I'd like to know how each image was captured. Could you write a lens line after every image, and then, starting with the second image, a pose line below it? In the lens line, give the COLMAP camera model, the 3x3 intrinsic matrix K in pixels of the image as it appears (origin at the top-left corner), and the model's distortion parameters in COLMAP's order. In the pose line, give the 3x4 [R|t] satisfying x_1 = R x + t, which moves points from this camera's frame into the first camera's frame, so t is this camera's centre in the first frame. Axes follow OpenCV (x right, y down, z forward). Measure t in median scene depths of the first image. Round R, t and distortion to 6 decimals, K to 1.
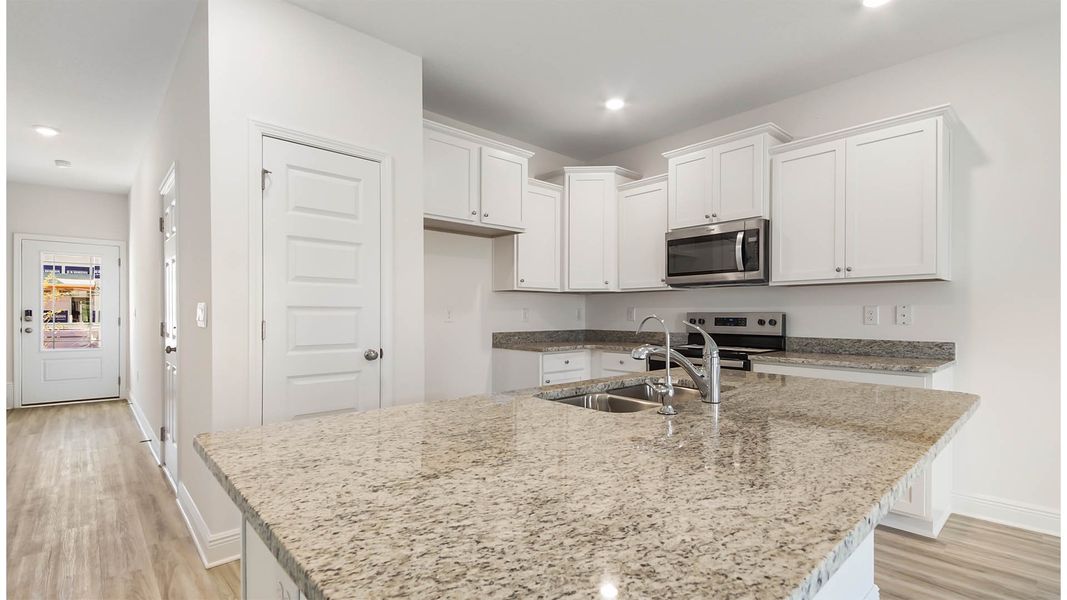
lens RADIAL K [[474.6, 0, 537.1], [0, 474.6, 316.9], [0, 0, 1]] dist [0.002138, 0.000105]
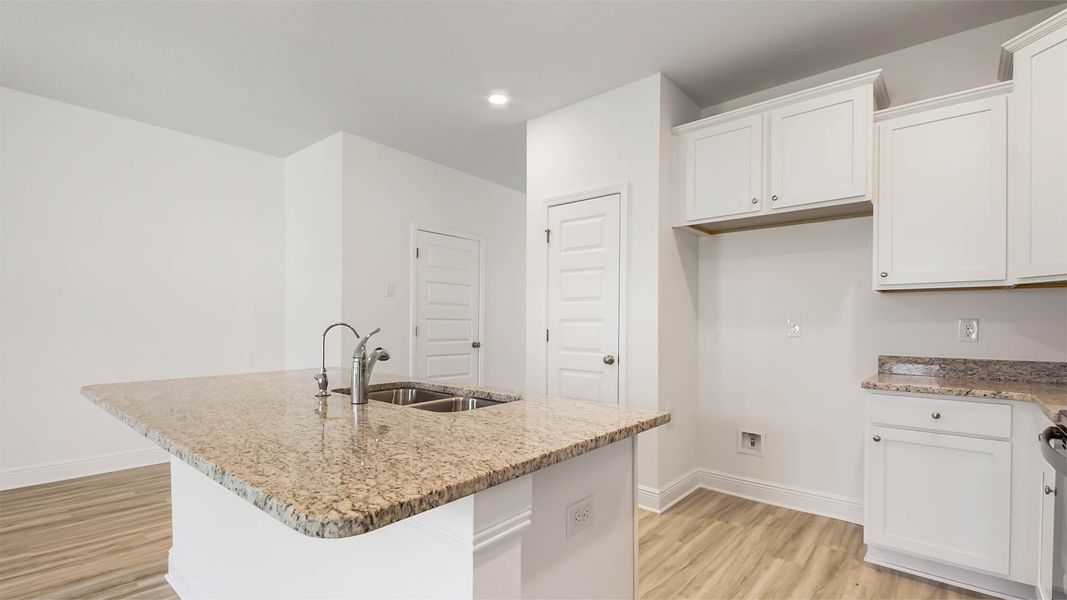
lens RADIAL K [[475.6, 0, 532.3], [0, 475.6, 330.5], [0, 0, 1]] dist [0.000569, -0.000173]
pose [[0.104325, 0.013222, -0.994455, 0.633350], [-0.014140, 0.999830, 0.011810, -0.003736], [0.994443, 0.012829, 0.104494, 0.538849]]
